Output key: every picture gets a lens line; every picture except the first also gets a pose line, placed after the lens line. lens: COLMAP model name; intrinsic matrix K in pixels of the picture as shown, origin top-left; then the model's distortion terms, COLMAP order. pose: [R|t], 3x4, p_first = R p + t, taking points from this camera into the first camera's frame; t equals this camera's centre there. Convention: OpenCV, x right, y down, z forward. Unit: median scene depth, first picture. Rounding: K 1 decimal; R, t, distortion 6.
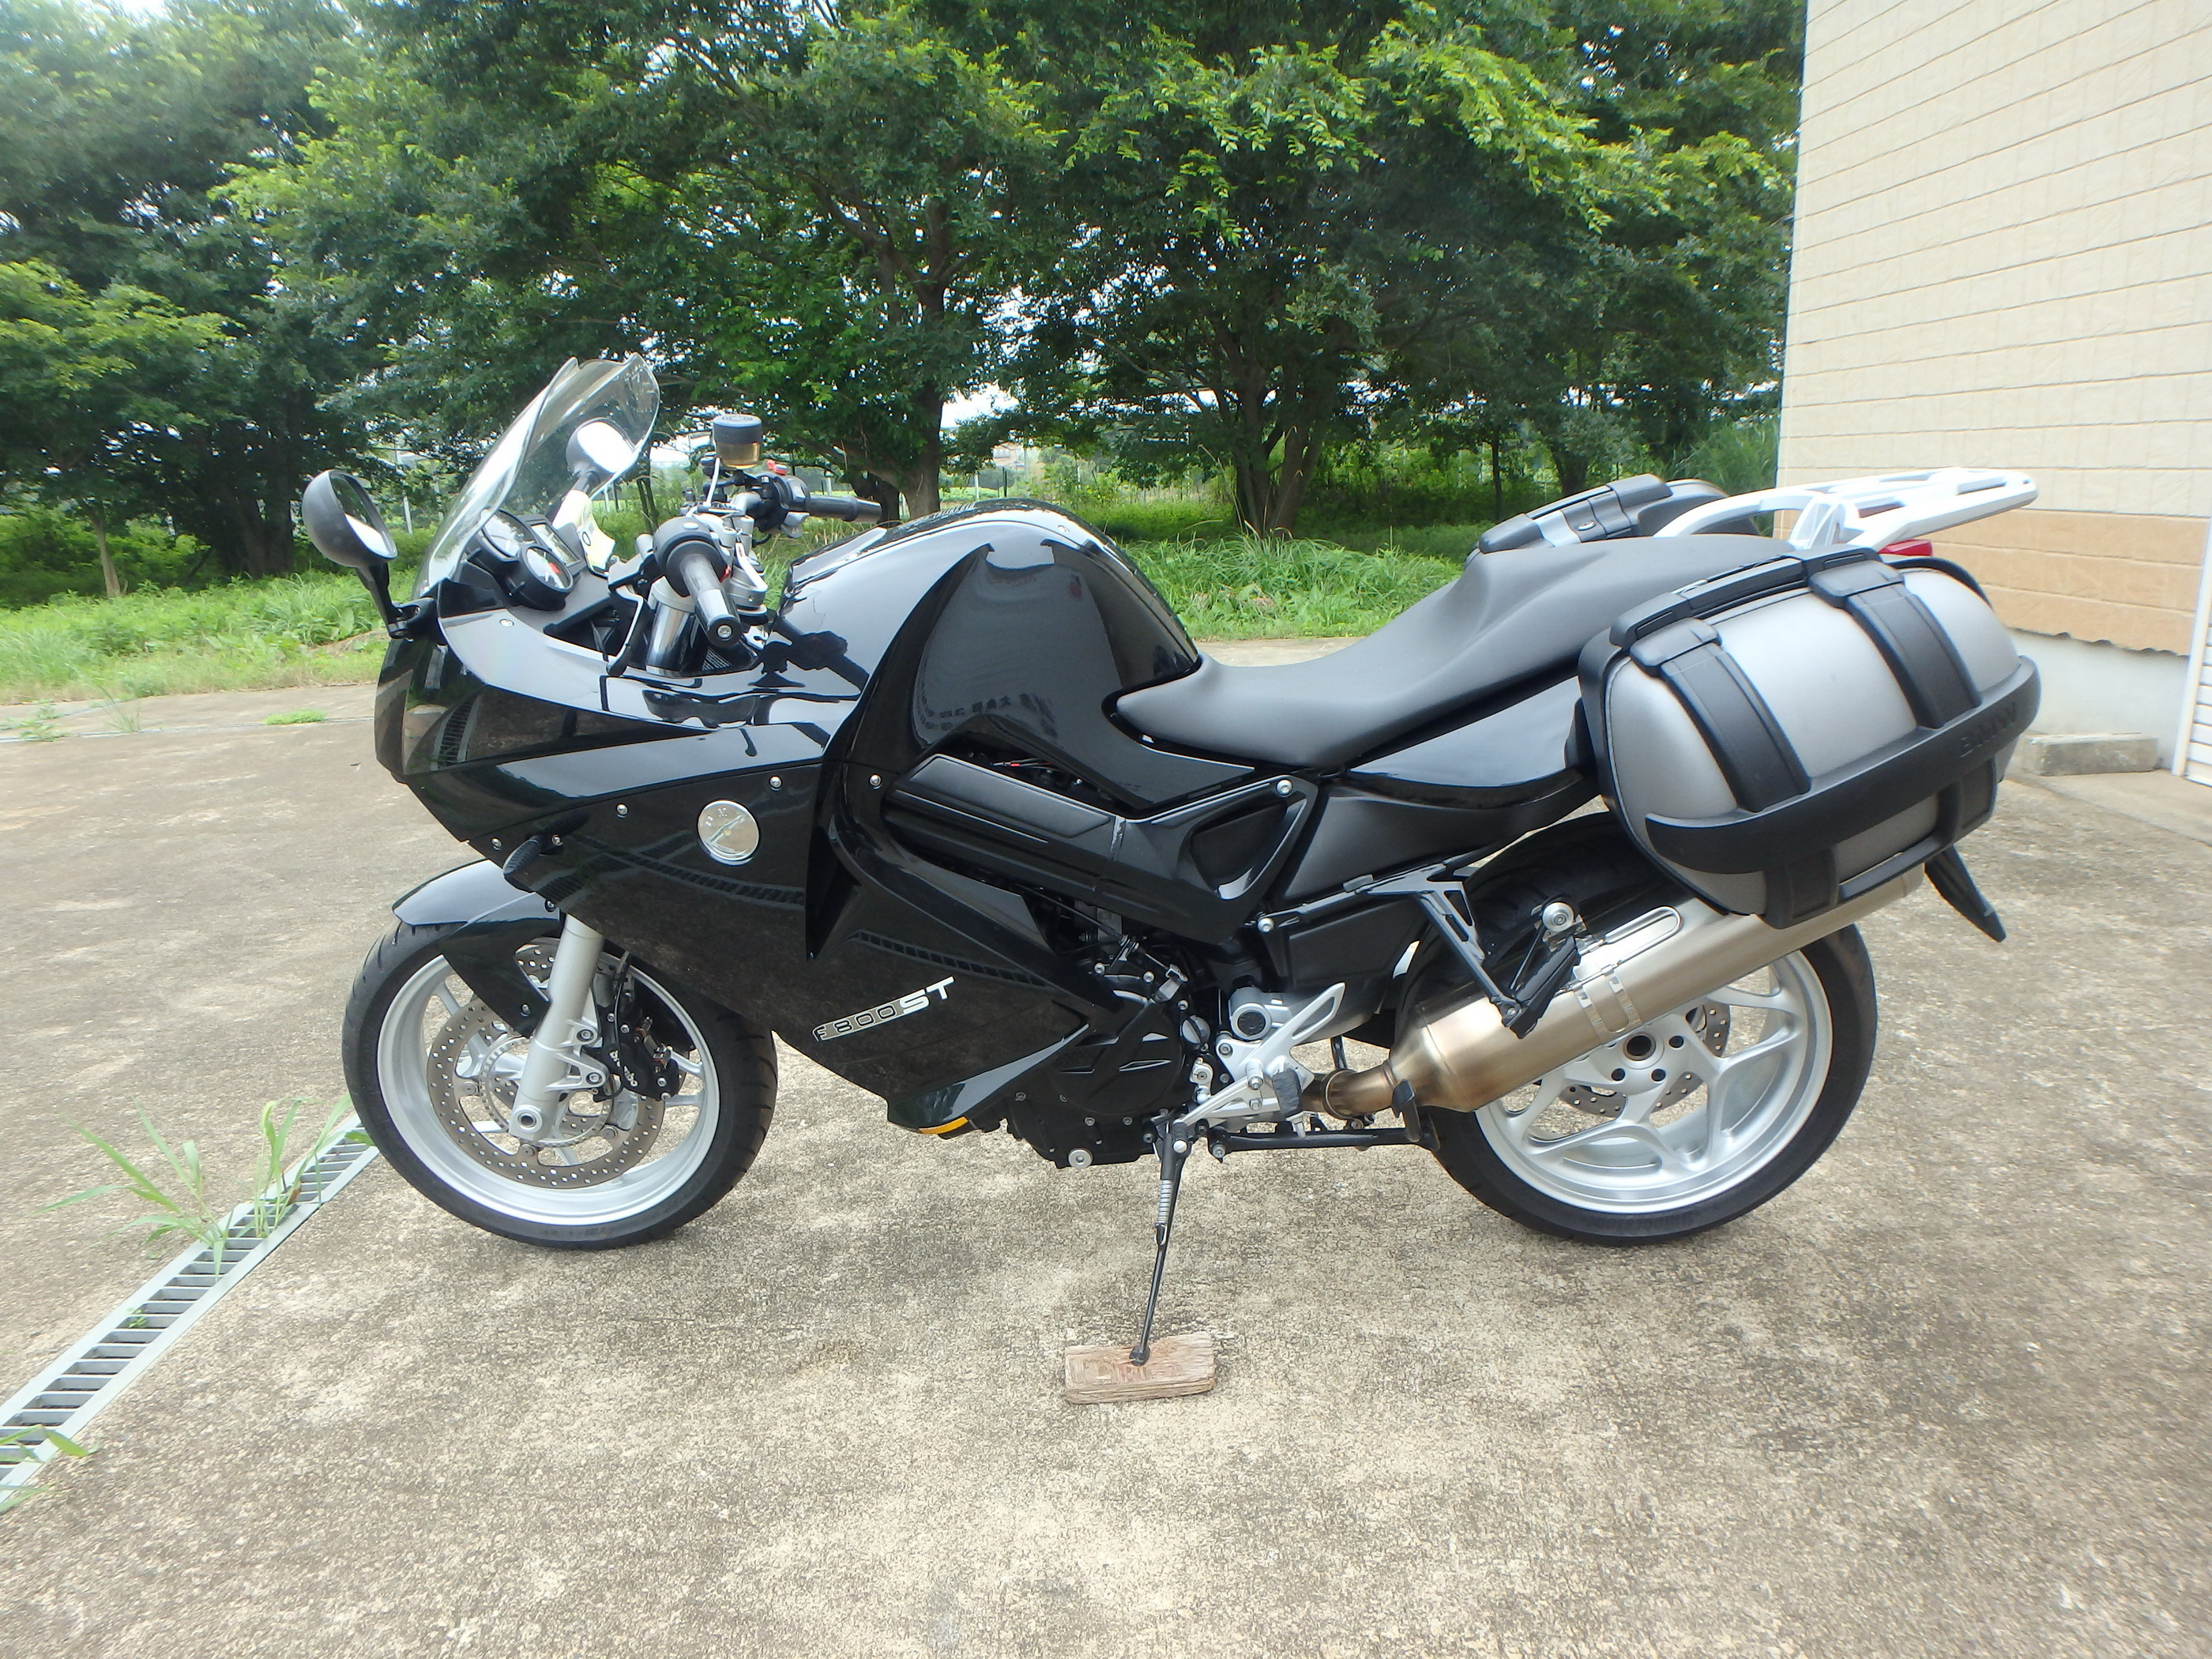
lens RADIAL K [[1381.6, 0, 1085.3], [0, 1381.6, 837.5], [0, 0, 1]] dist [-0.028594, 0.002529]
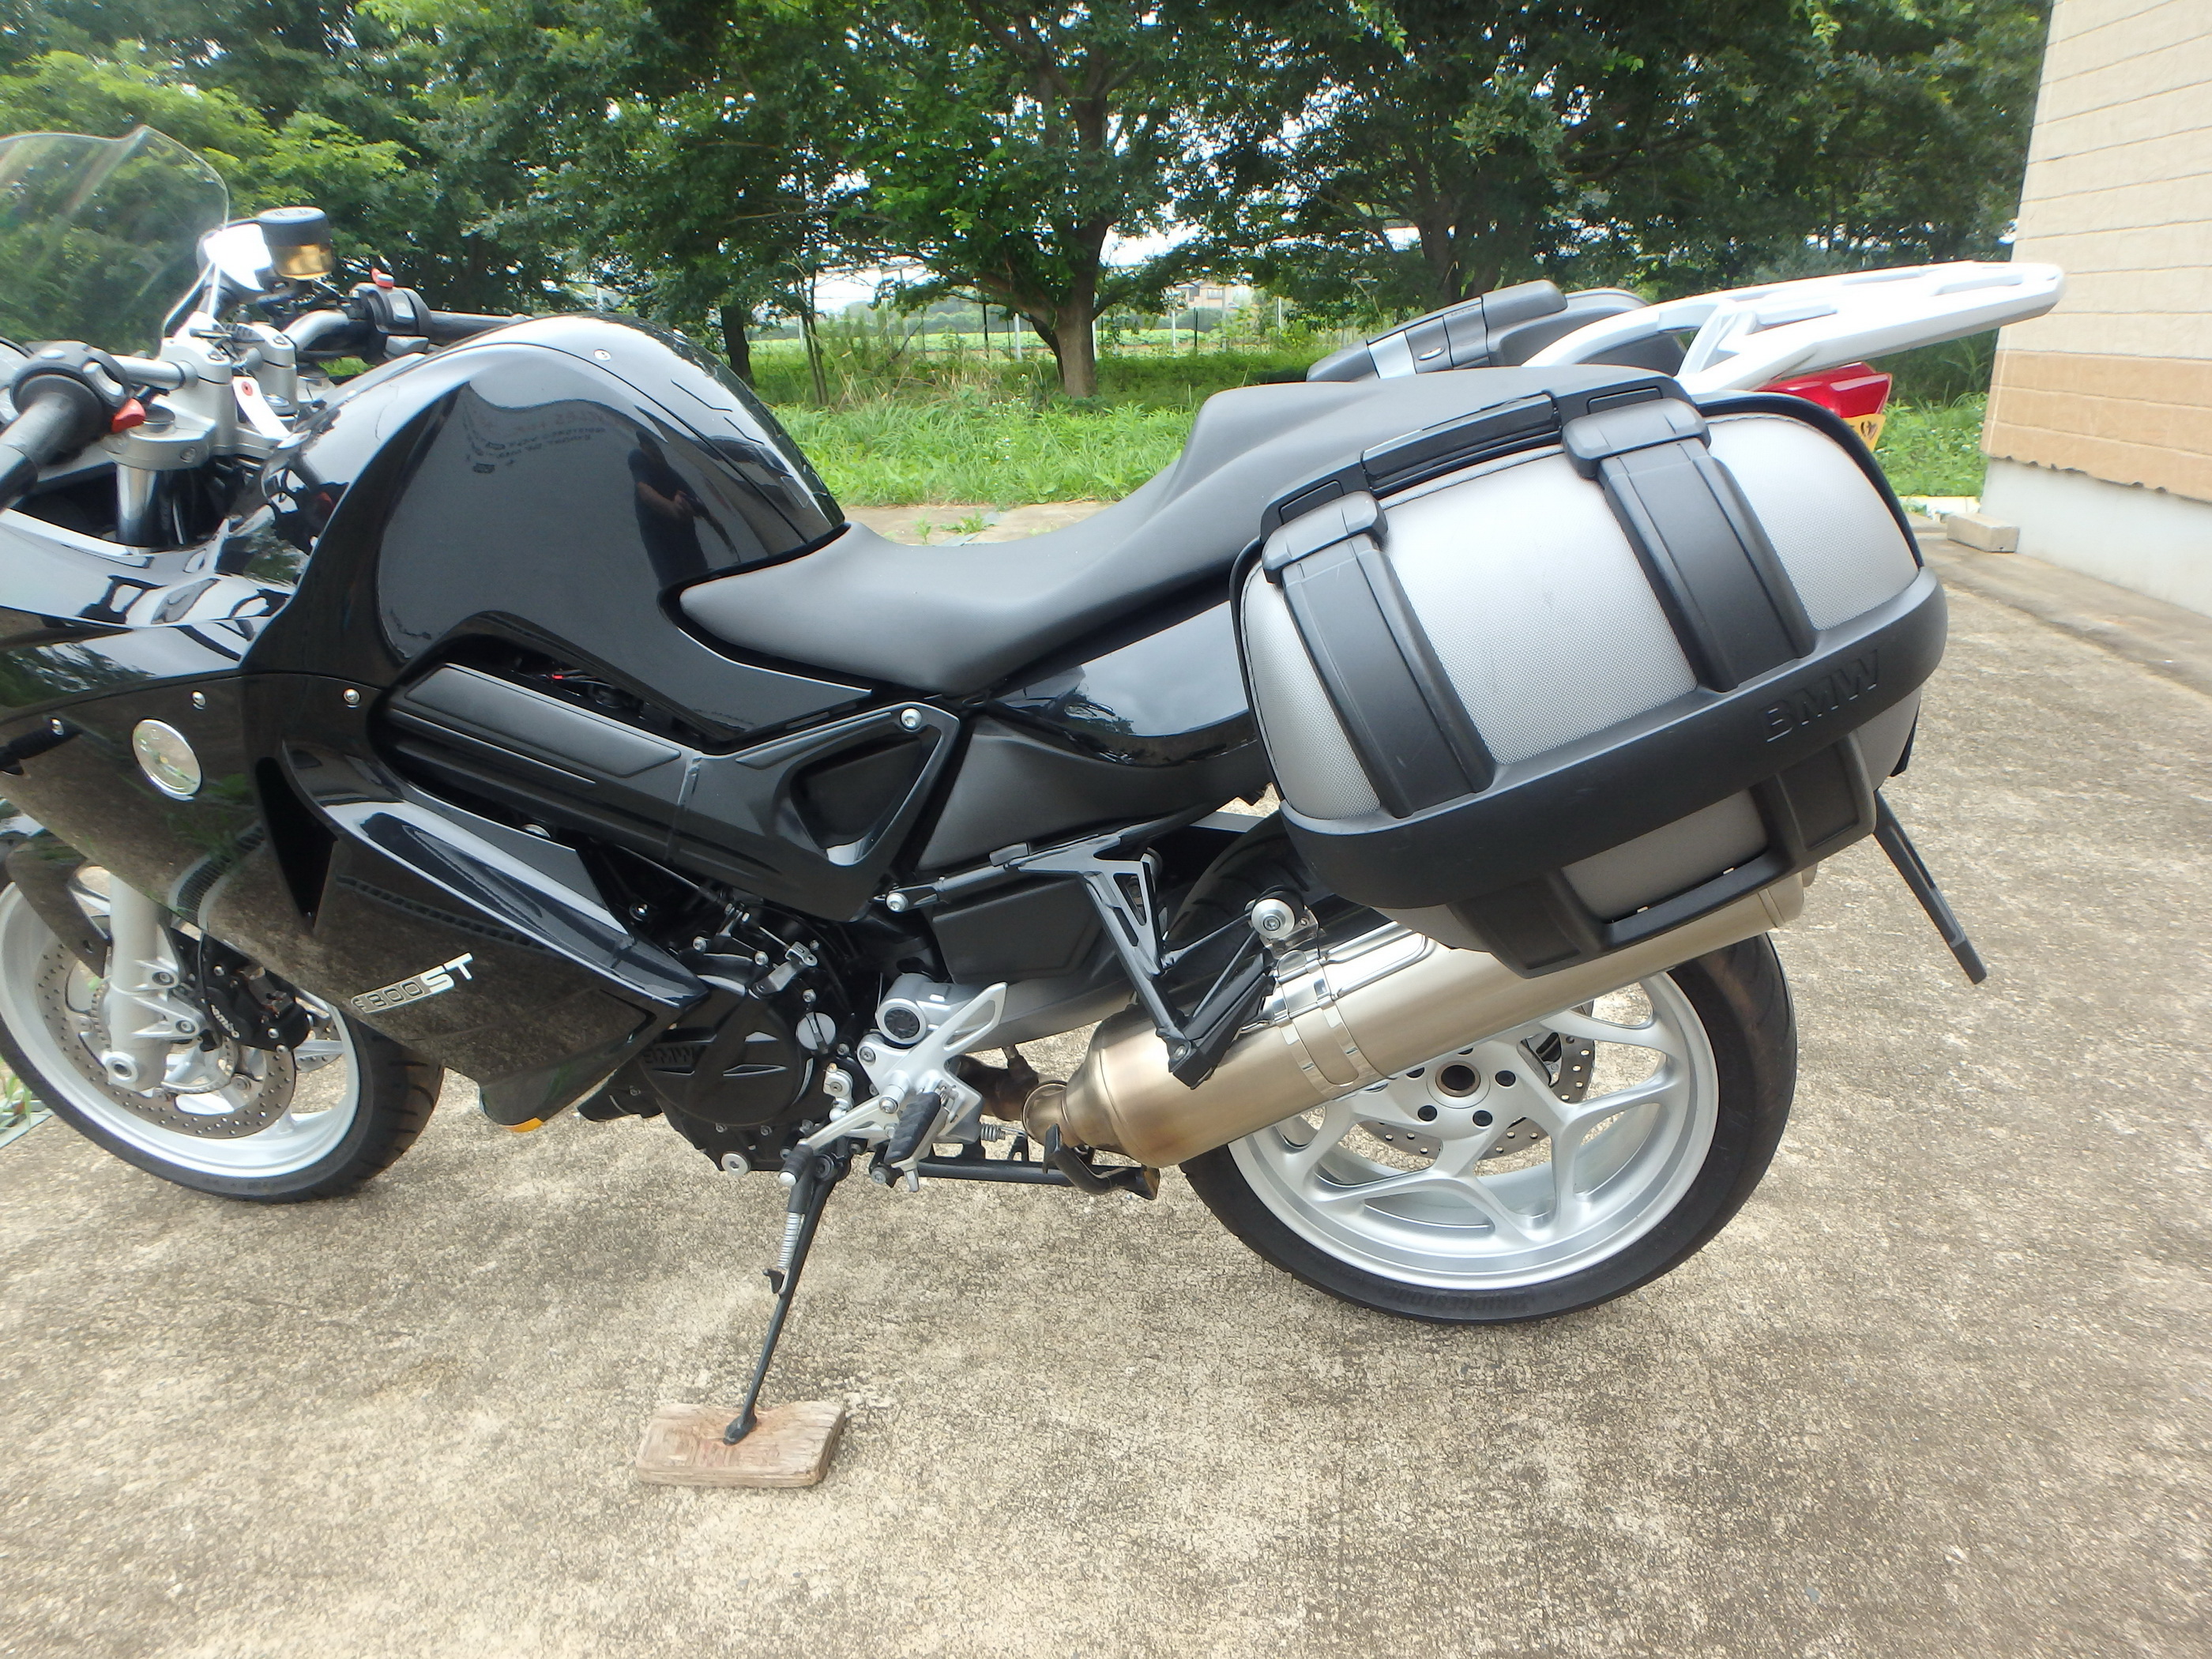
lens RADIAL K [[1386.7, 0, 1094.6], [0, 1386.7, 843.5], [0, 0, 1]] dist [-0.029015, 0.010728]
pose [[0.990032, 0.047515, -0.132586, 0.301799], [-0.032317, 0.992896, 0.114511, -0.051433], [0.137085, -0.109085, 0.984535, 0.256857]]
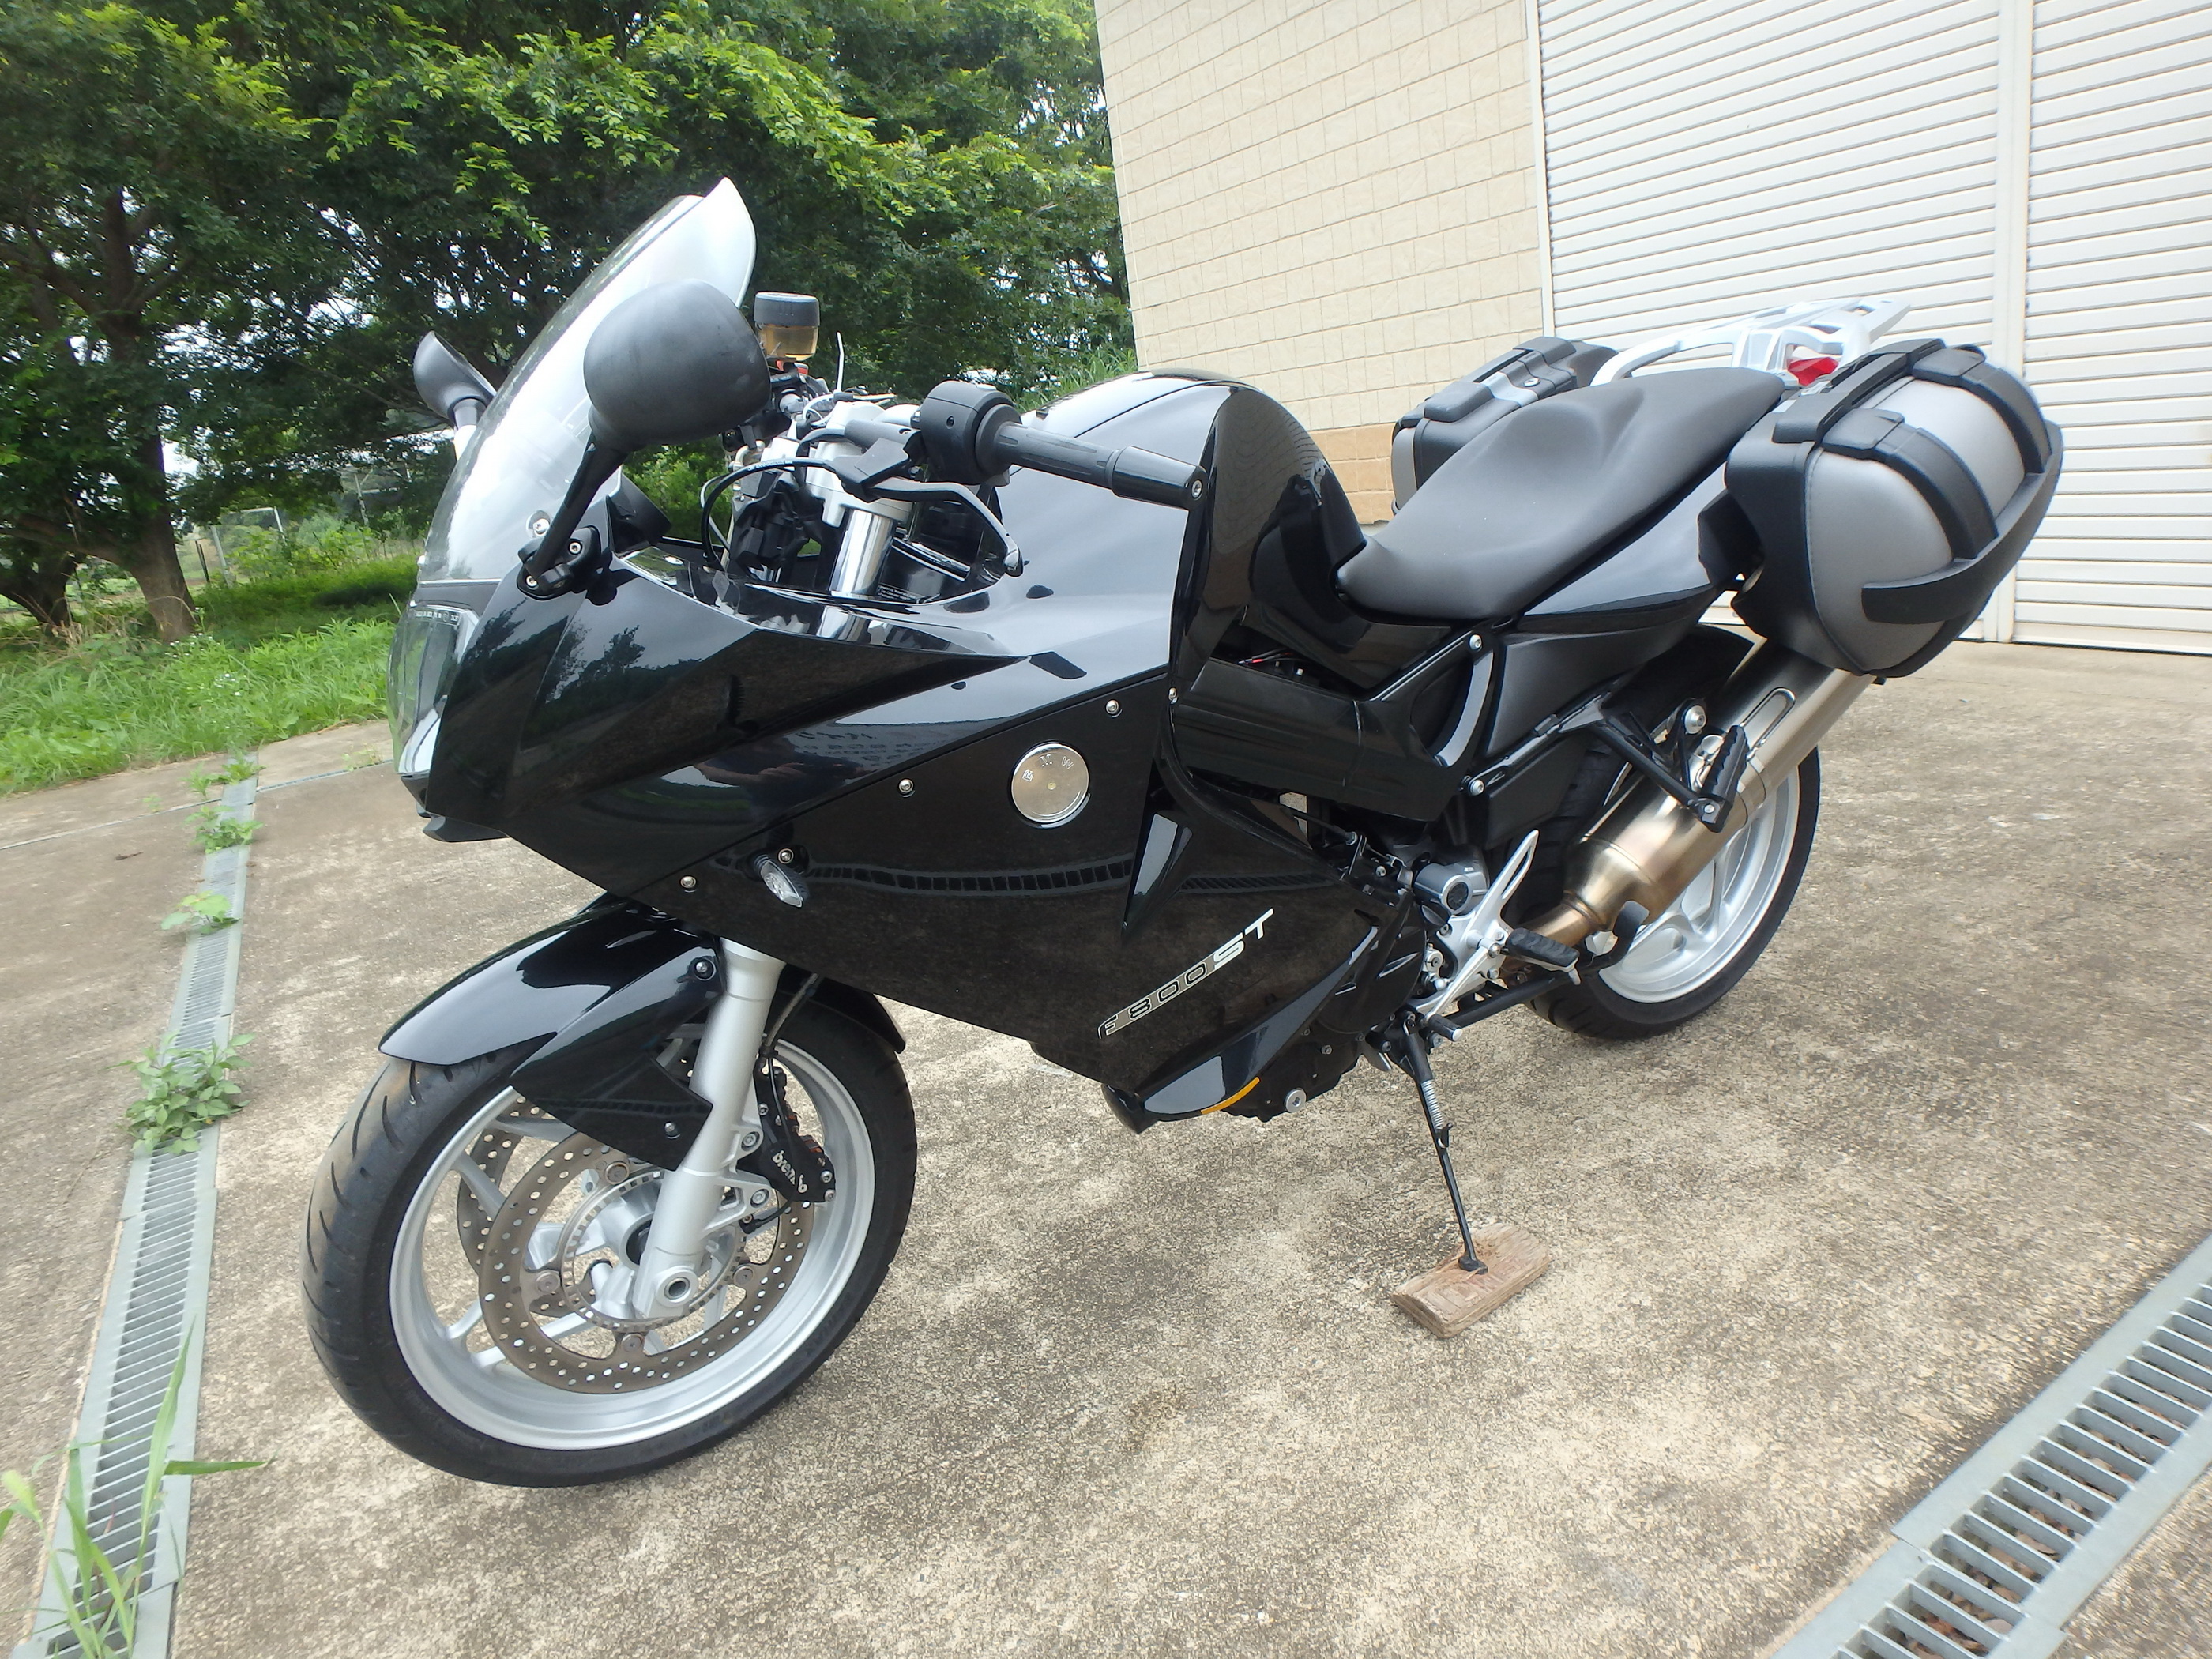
lens RADIAL K [[1384.8, 0, 1113.3], [0, 1384.8, 817.2], [0, 0, 1]] dist [-0.053874, 0.017898]
pose [[0.846342, -0.212352, 0.488478, -0.507739], [0.224858, 0.973807, 0.033744, -0.005434], [-0.482849, 0.081279, 0.871923, 0.254805]]
